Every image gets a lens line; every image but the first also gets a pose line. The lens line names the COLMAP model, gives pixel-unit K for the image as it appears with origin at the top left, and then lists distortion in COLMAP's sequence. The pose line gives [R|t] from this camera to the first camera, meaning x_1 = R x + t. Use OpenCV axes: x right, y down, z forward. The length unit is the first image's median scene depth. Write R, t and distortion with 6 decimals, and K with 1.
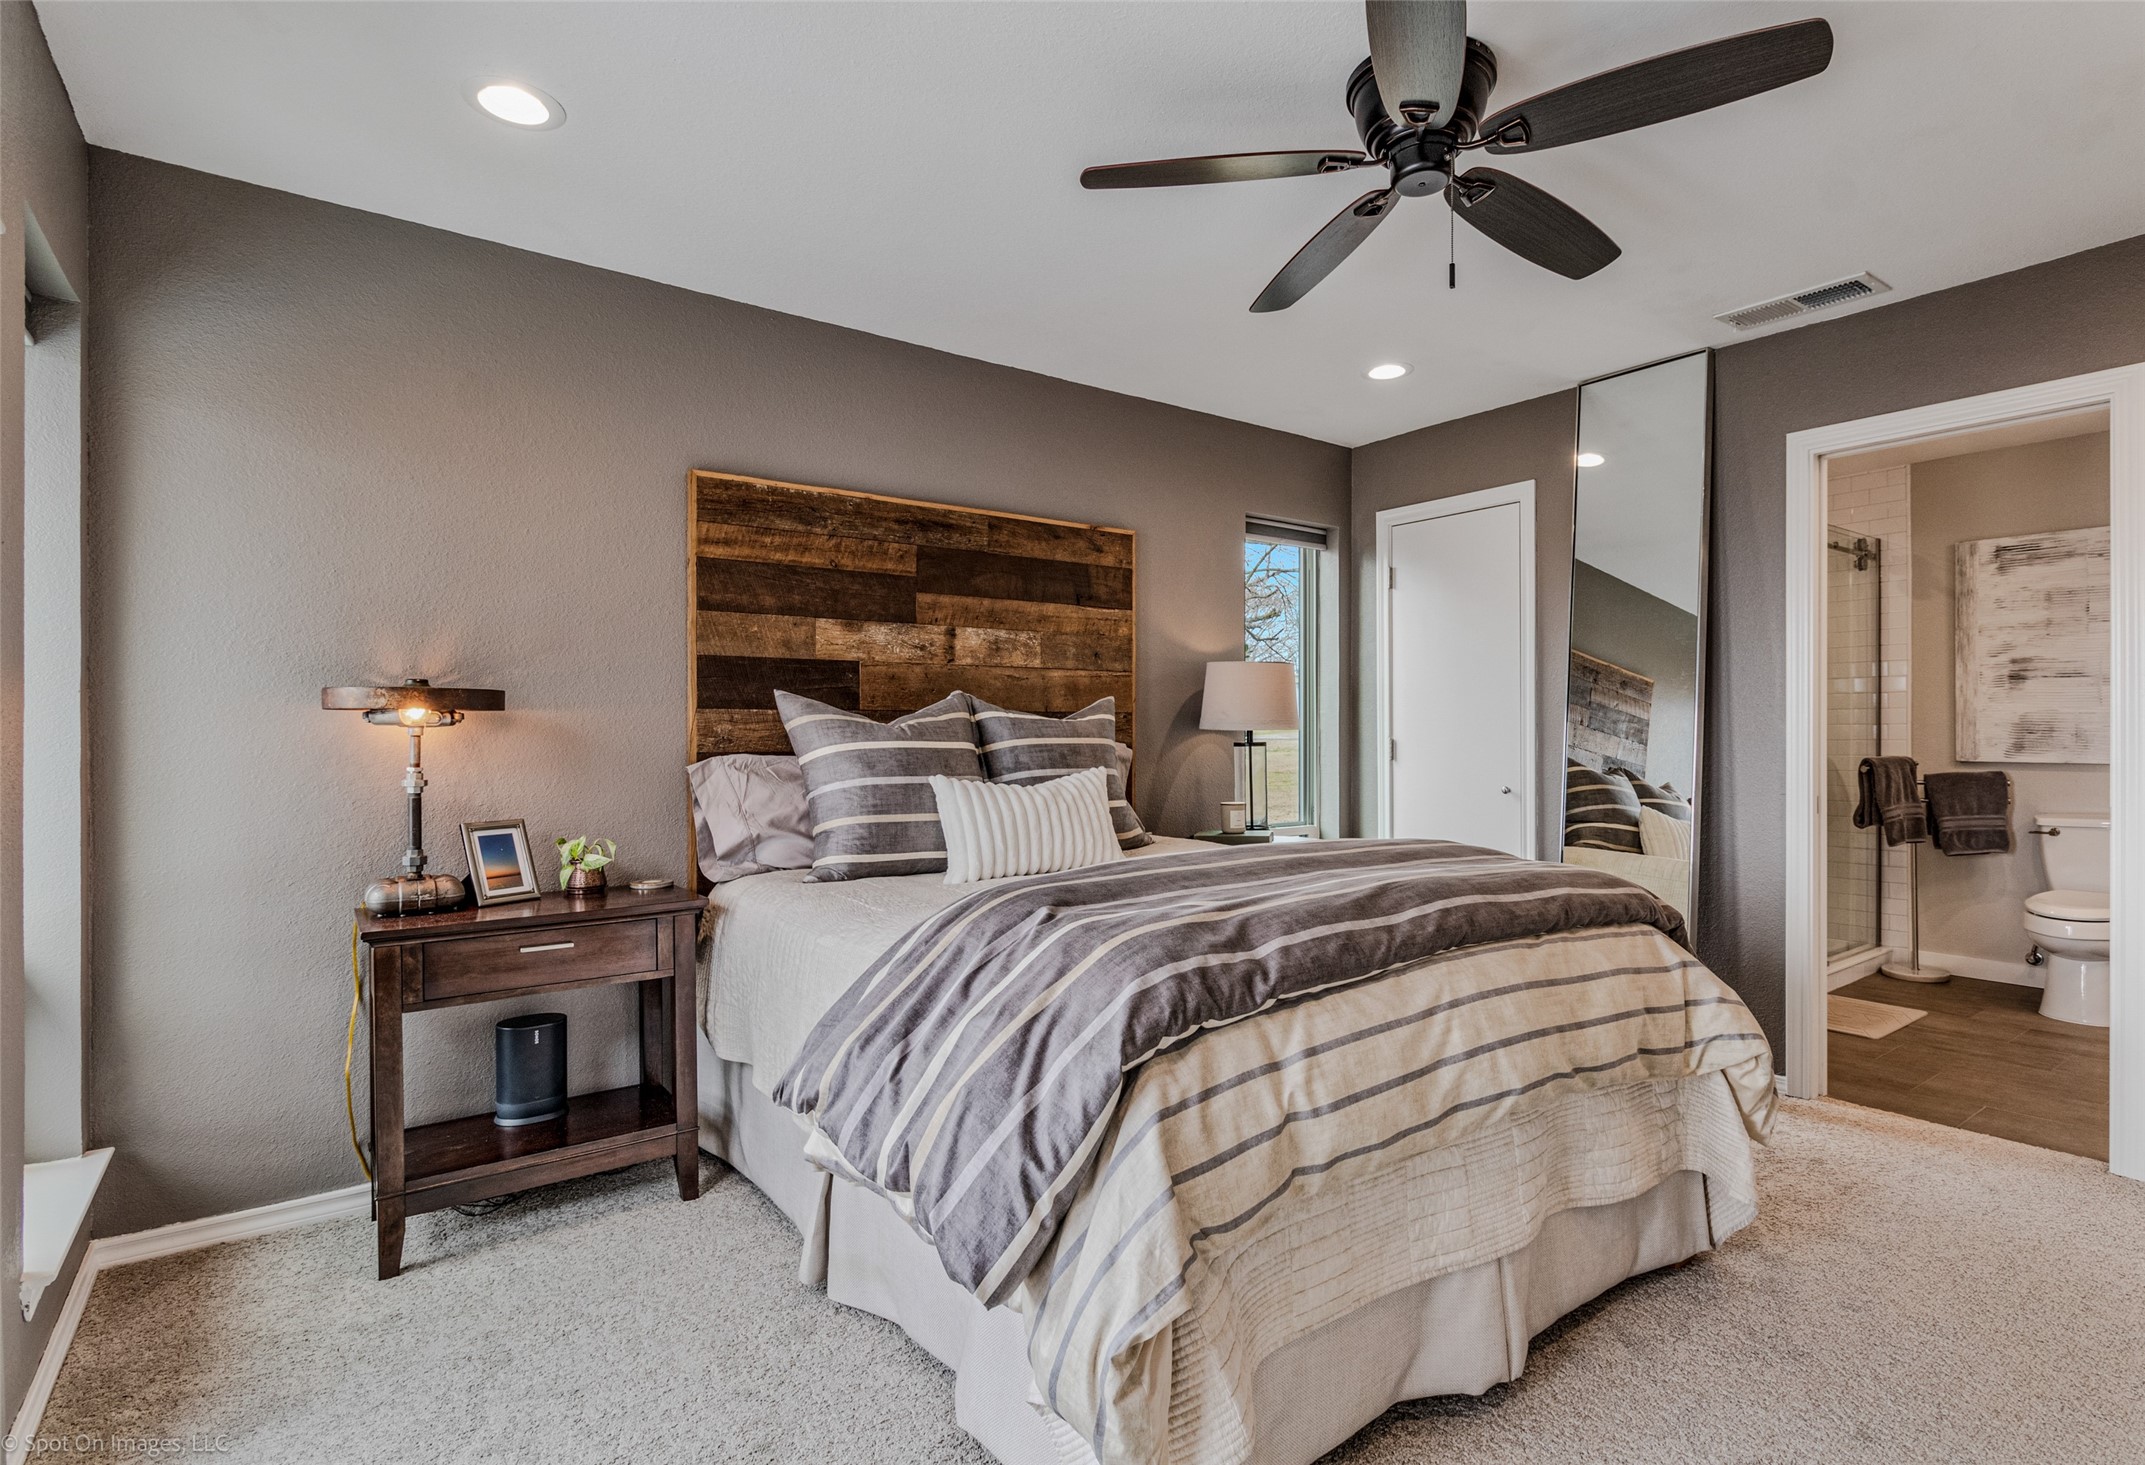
lens RADIAL K [[1063.4, 0, 1072.5], [0, 1063.4, 732.5], [0, 0, 1]] dist [-0.003292, -0.001338]
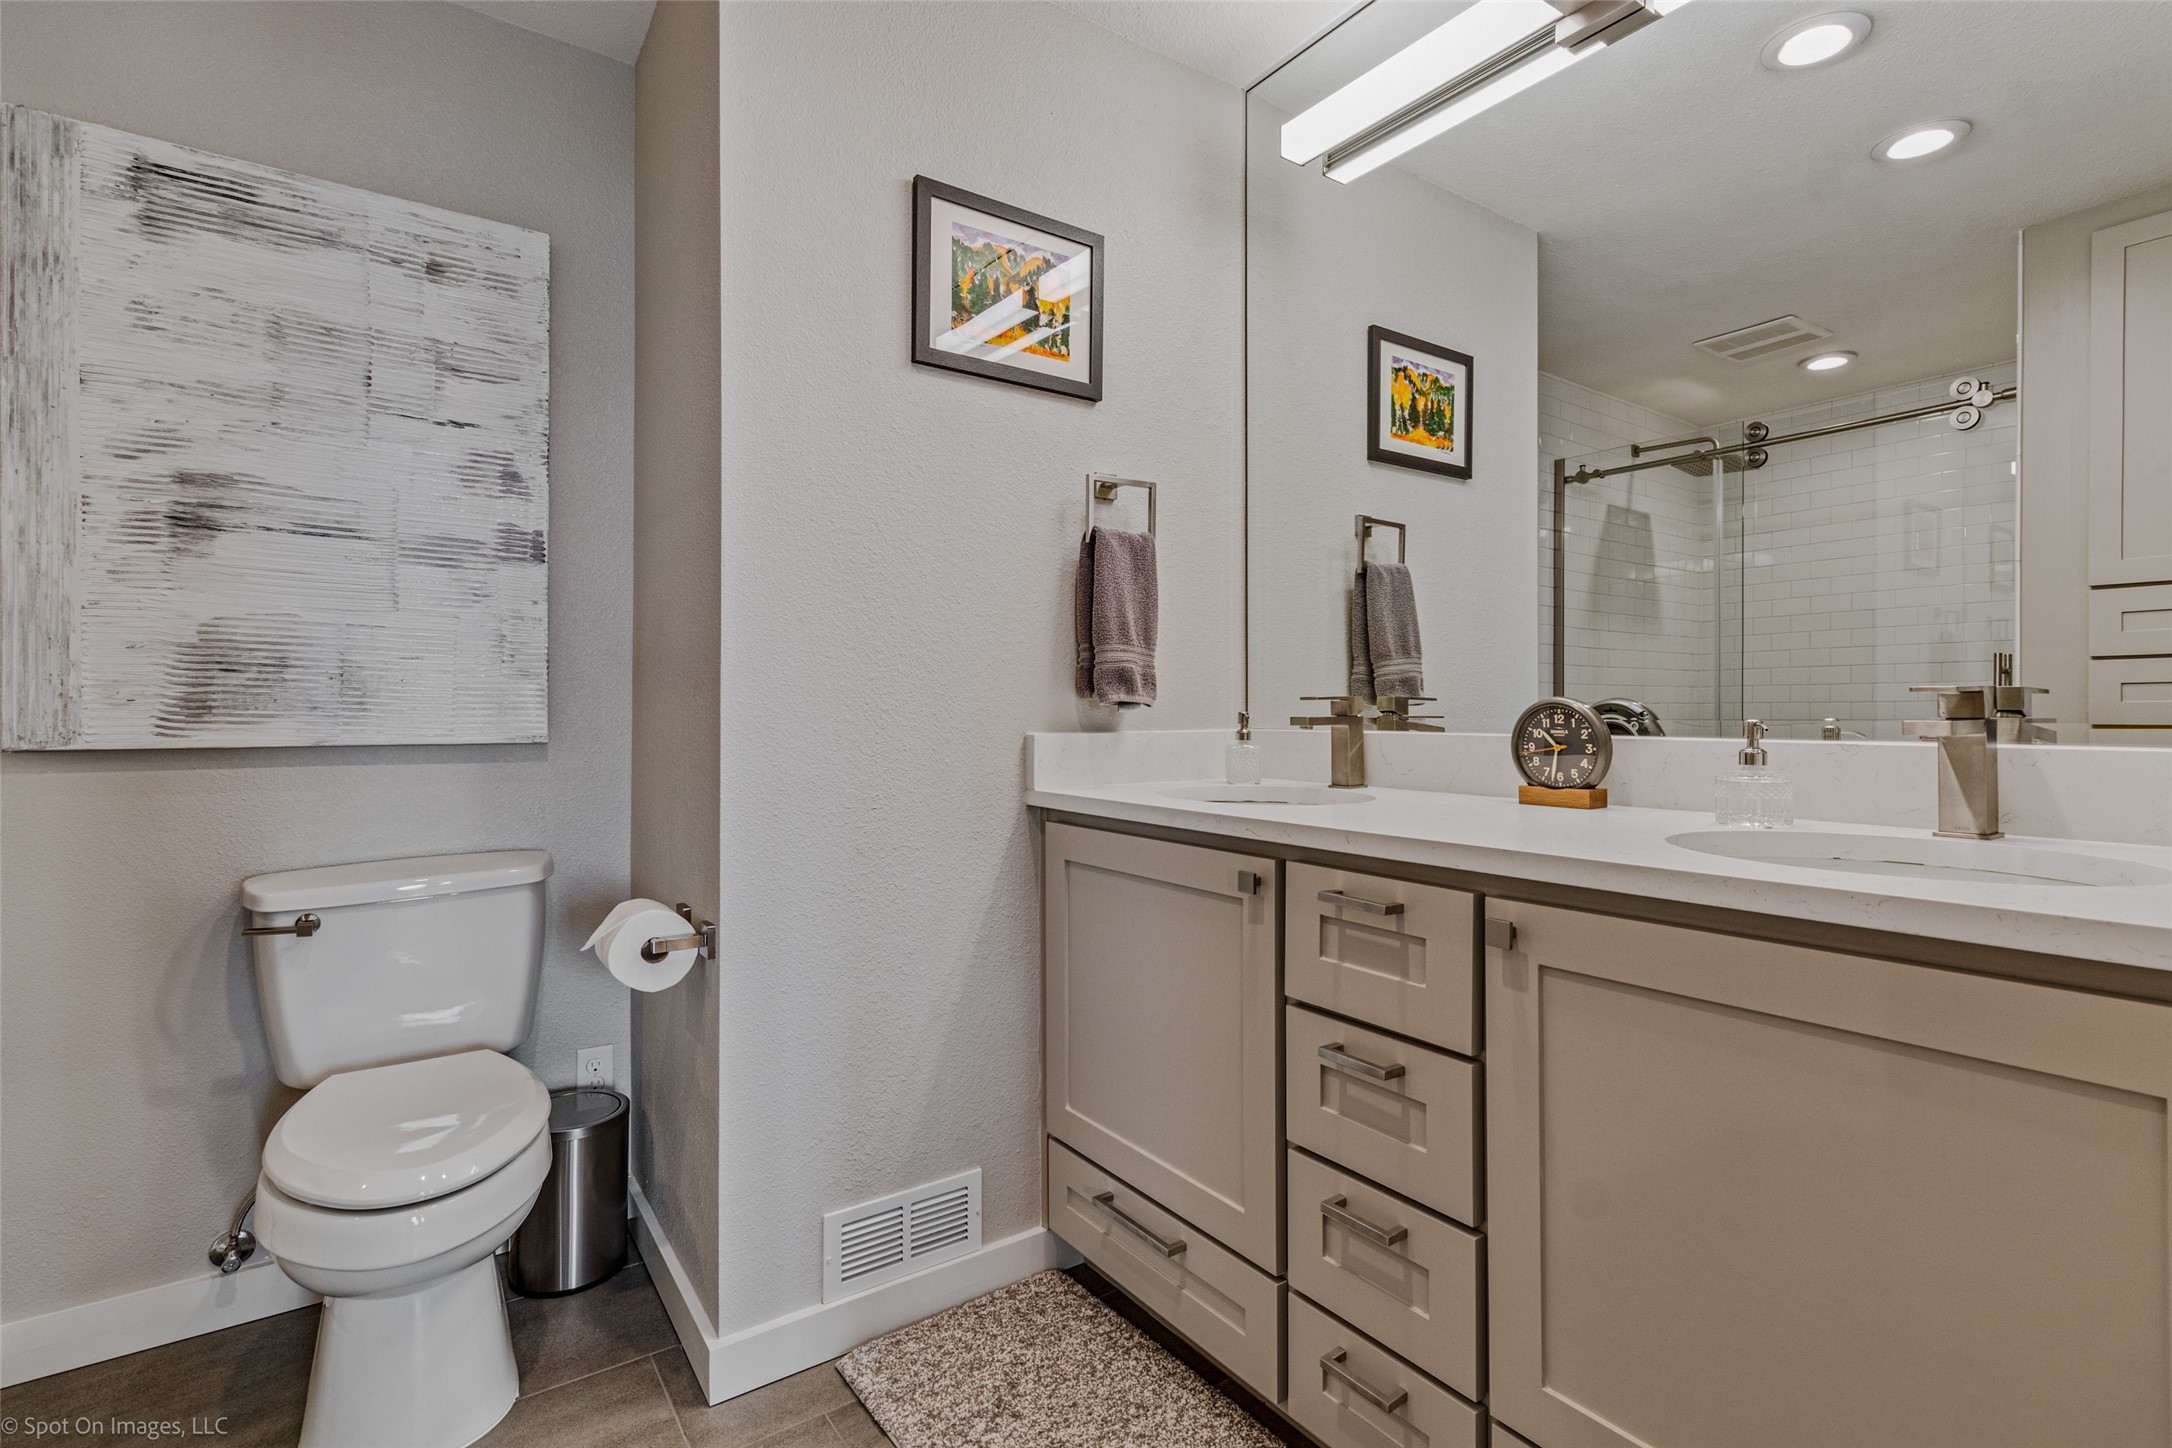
lens RADIAL K [[1006.8, 0, 1095.9], [0, 1006.8, 713.0], [0, 0, 1]] dist [0.003434, 0.000527]
pose [[-0.009004, 0.003533, 0.999953, 0.531776], [-0.002651, 0.999990, -0.003557, 0.016222], [-0.999956, -0.002683, -0.008994, 0.684685]]
